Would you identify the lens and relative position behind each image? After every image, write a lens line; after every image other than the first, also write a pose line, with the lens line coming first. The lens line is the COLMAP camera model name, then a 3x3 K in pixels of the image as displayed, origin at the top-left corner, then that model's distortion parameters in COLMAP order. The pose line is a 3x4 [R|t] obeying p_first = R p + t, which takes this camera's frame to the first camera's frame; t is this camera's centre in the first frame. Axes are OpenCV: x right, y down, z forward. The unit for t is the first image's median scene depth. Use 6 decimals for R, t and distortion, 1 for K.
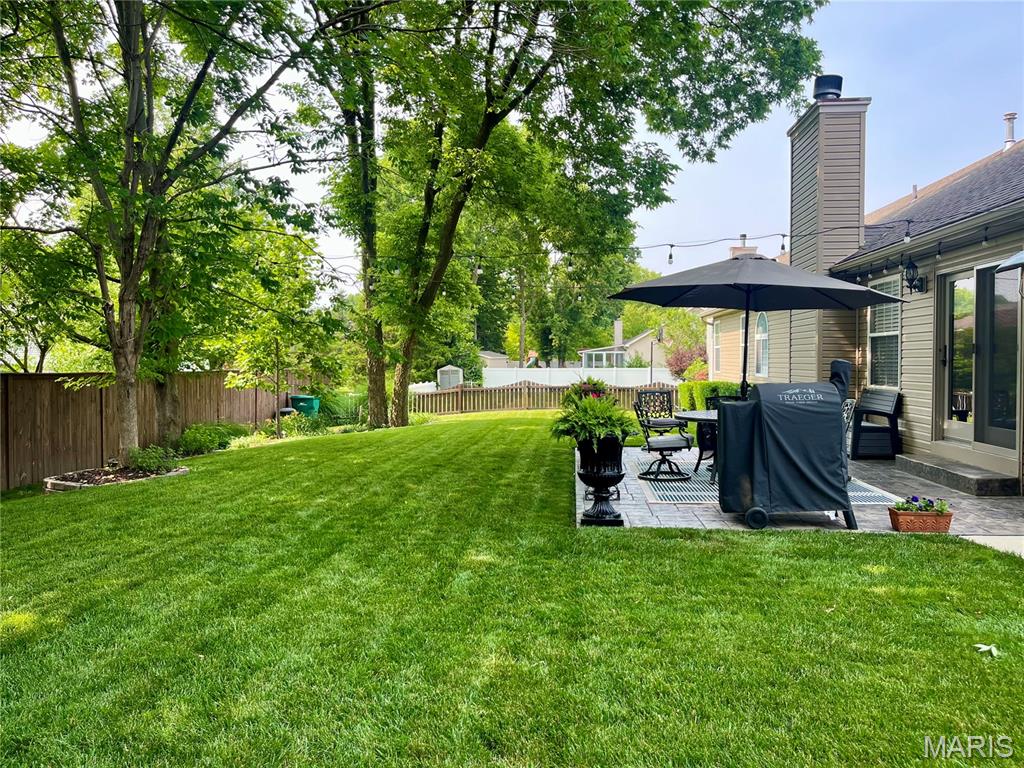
lens RADIAL K [[765.0, 0, 507.7], [0, 765.0, 377.2], [0, 0, 1]] dist [0.061050, -0.085193]
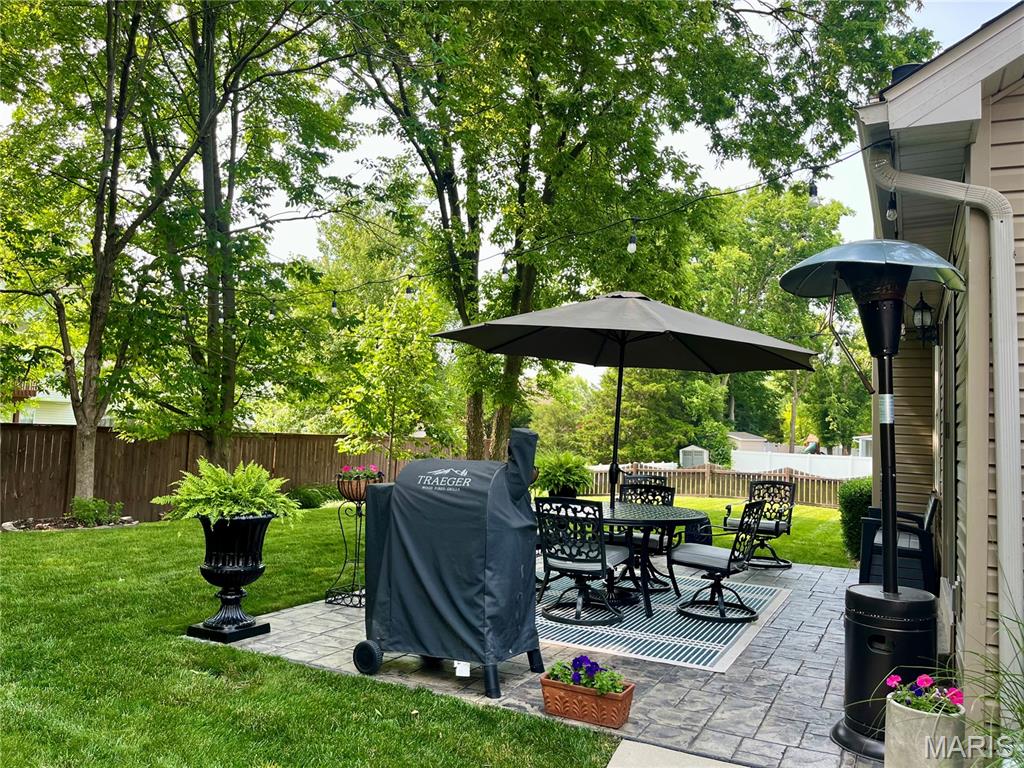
lens RADIAL K [[765.0, 0, 507.7], [0, 765.0, 377.2], [0, 0, 1]] dist [0.061050, -0.085193]
pose [[0.923217, 0.012027, -0.384091, 0.287262], [-0.051235, 0.994439, -0.092012, -0.002494], [0.380848, 0.104626, 0.918699, 0.163627]]
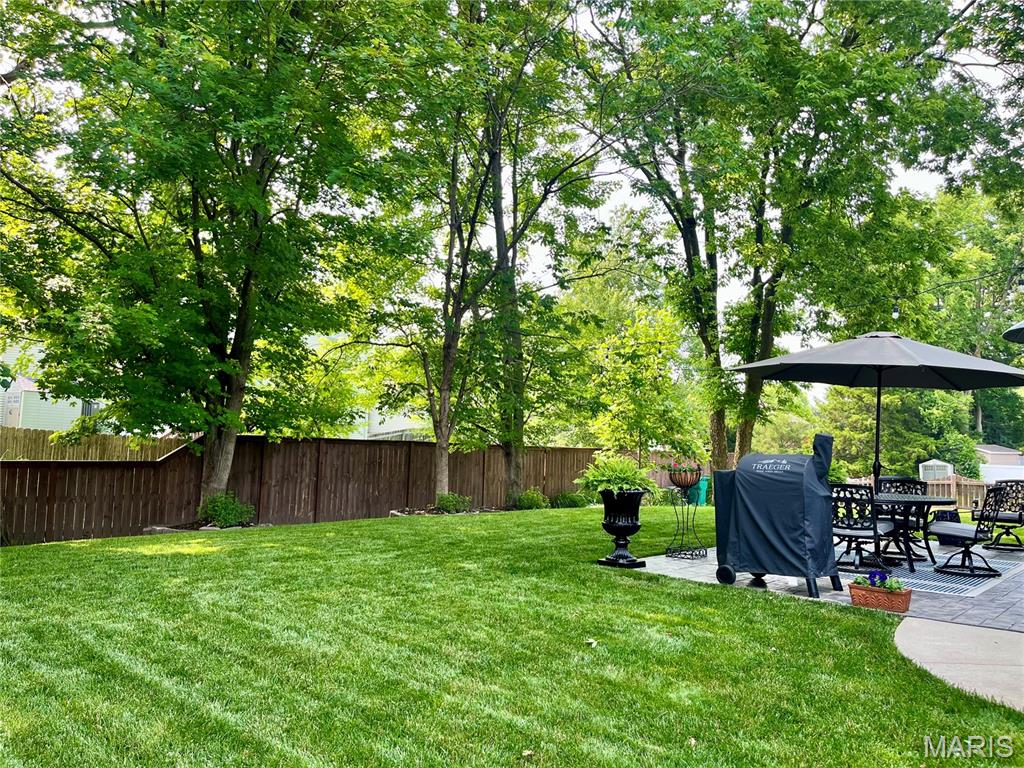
lens RADIAL K [[765.0, 0, 507.7], [0, 765.0, 377.2], [0, 0, 1]] dist [0.061050, -0.085193]
pose [[0.791604, -0.026645, -0.610453, 0.312908], [-0.045119, 0.993773, -0.101885, 0.011502], [0.609366, 0.108195, 0.785472, -0.036990]]
